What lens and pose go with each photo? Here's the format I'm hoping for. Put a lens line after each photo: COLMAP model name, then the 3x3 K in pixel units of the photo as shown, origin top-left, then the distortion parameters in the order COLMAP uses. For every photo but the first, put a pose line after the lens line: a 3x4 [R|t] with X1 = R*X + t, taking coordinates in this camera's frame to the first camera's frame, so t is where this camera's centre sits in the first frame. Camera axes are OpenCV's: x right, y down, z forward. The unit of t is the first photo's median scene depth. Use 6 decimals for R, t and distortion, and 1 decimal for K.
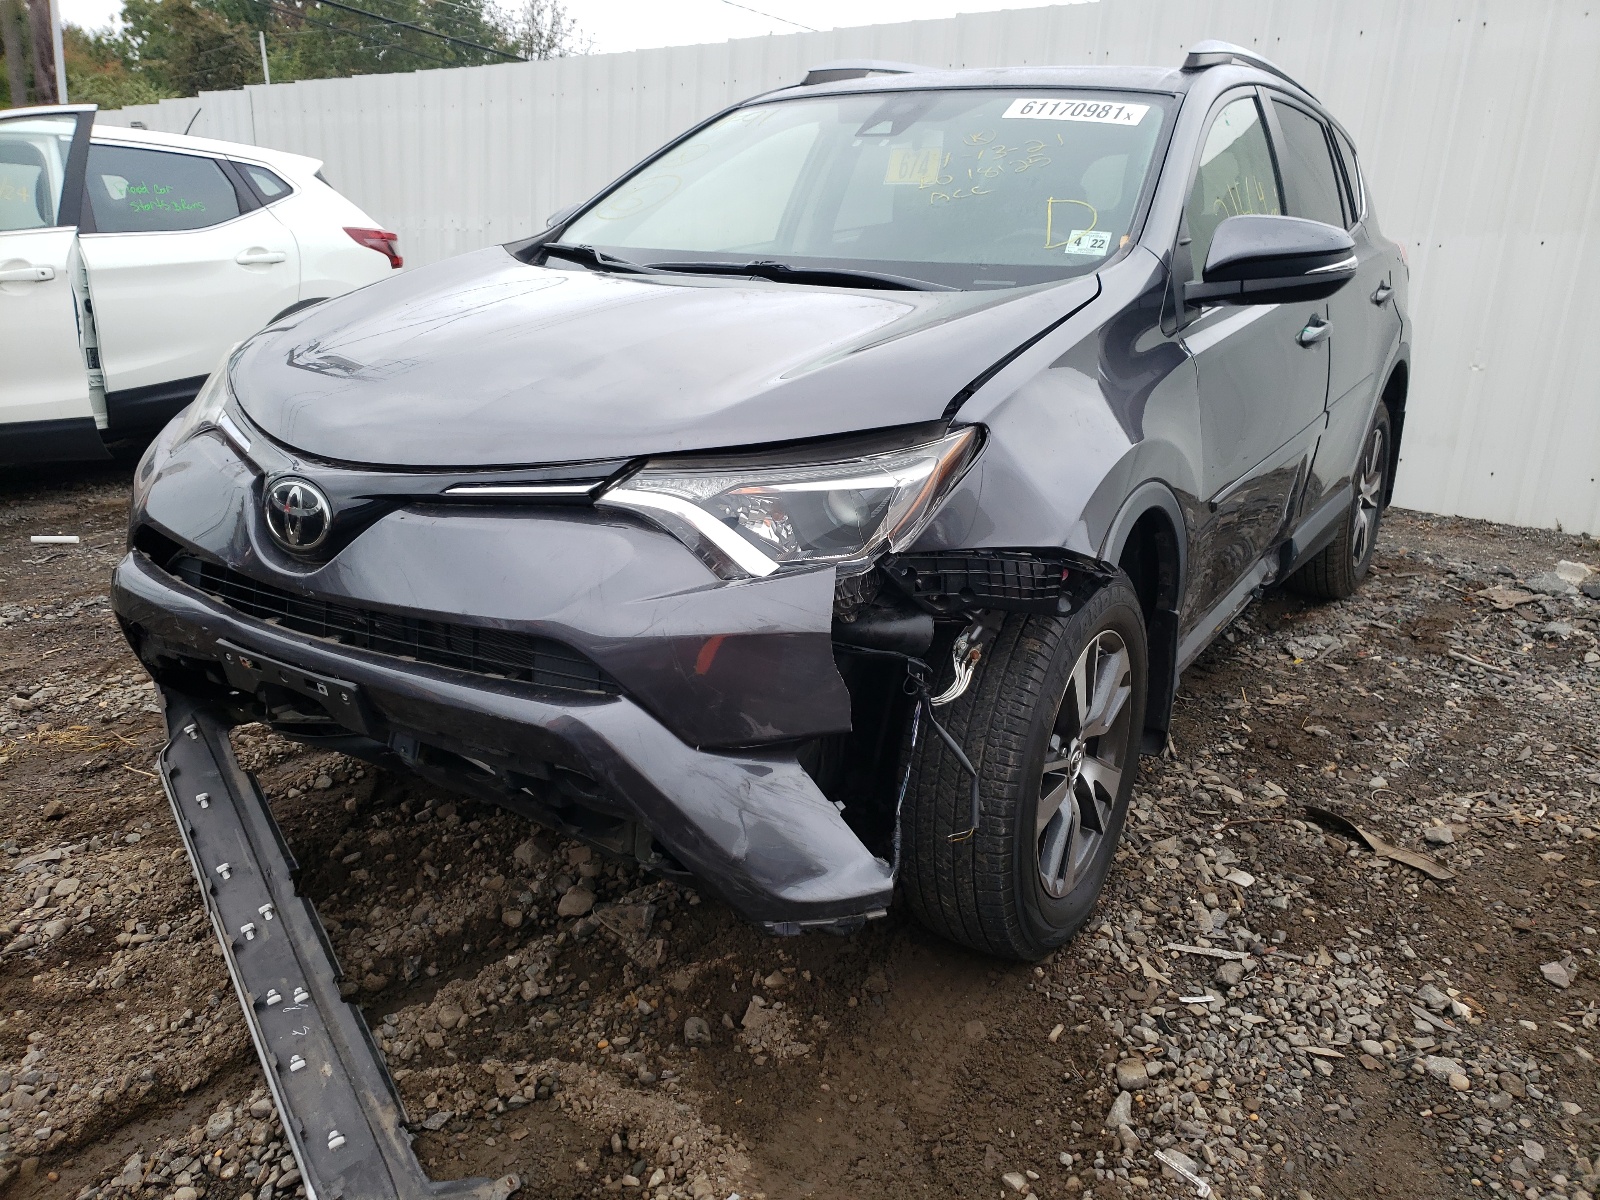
lens RADIAL K [[1217.9, 0, 796.0], [0, 1217.9, 608.8], [0, 0, 1]] dist [0.005941, 0.020921]
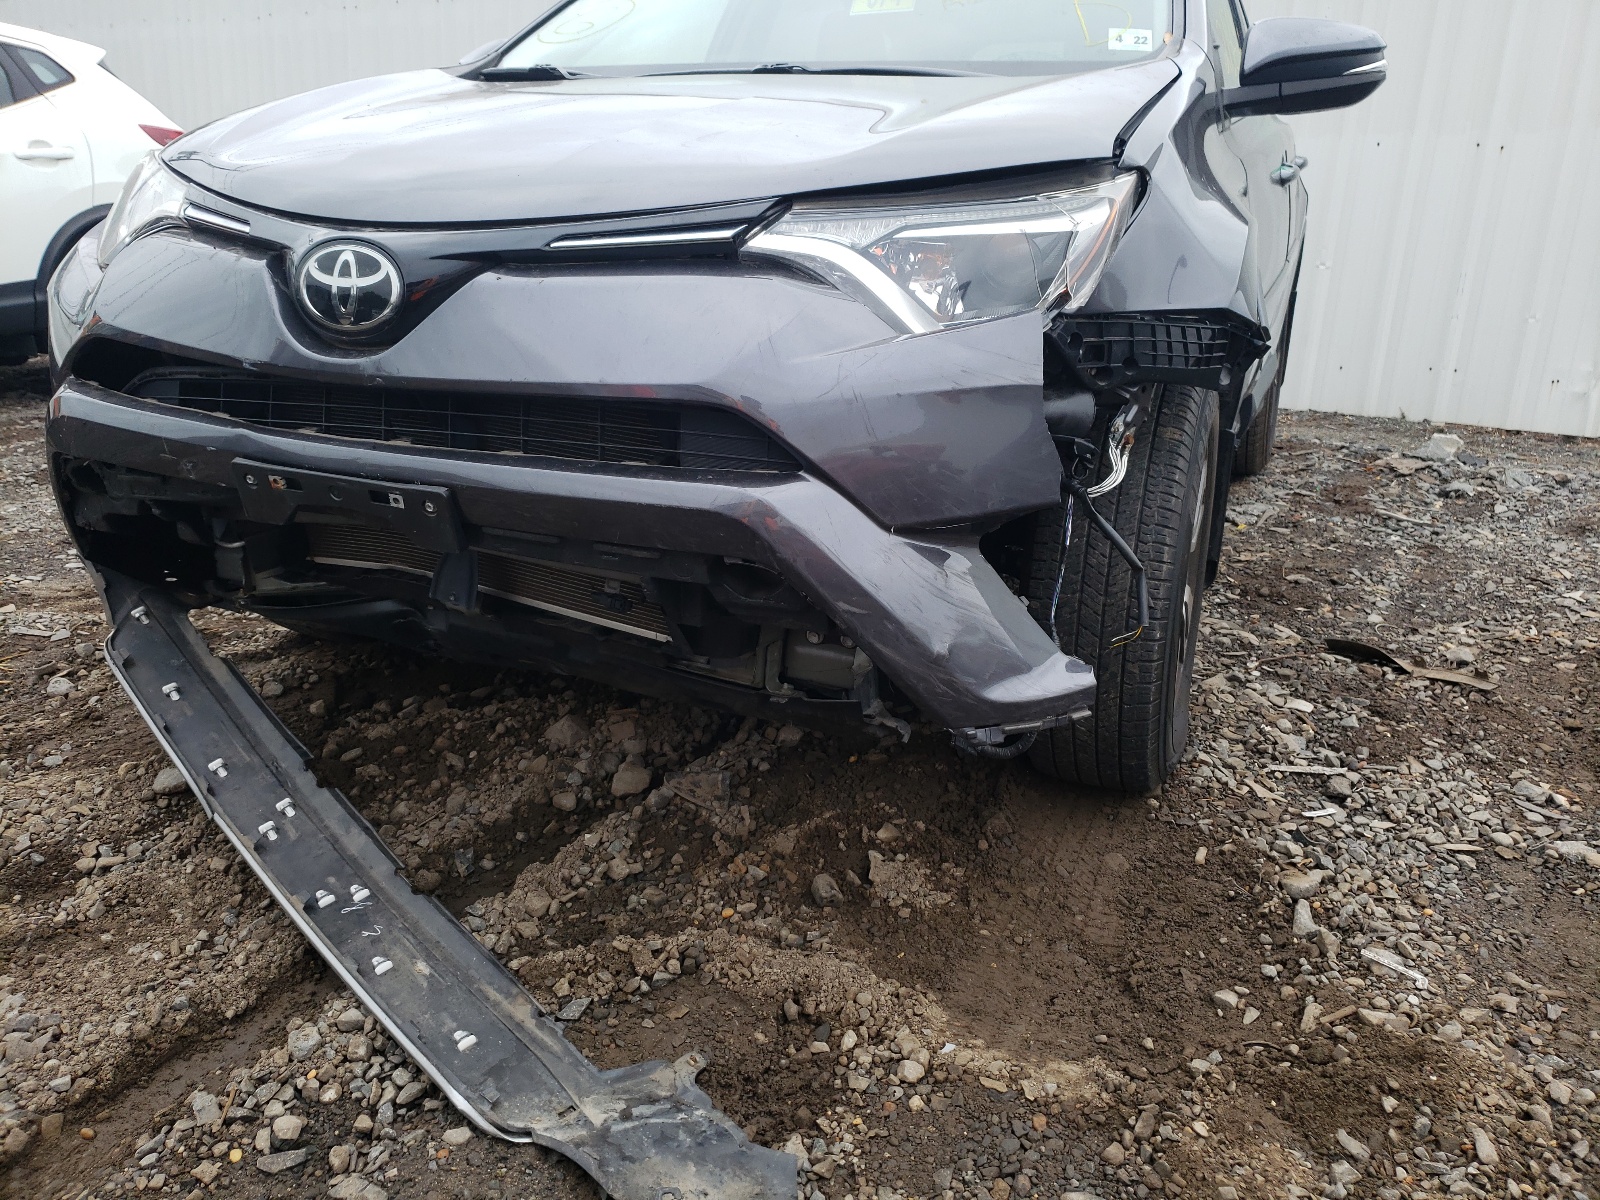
lens RADIAL K [[1217.9, 0, 808.3], [0, 1217.9, 596.7], [0, 0, 1]] dist [0.005941, 0.020921]
pose [[0.983496, -0.058563, 0.171191, -0.233989], [0.055071, 0.998167, 0.025081, 0.111510], [-0.172346, -0.015240, 0.984919, 0.137044]]
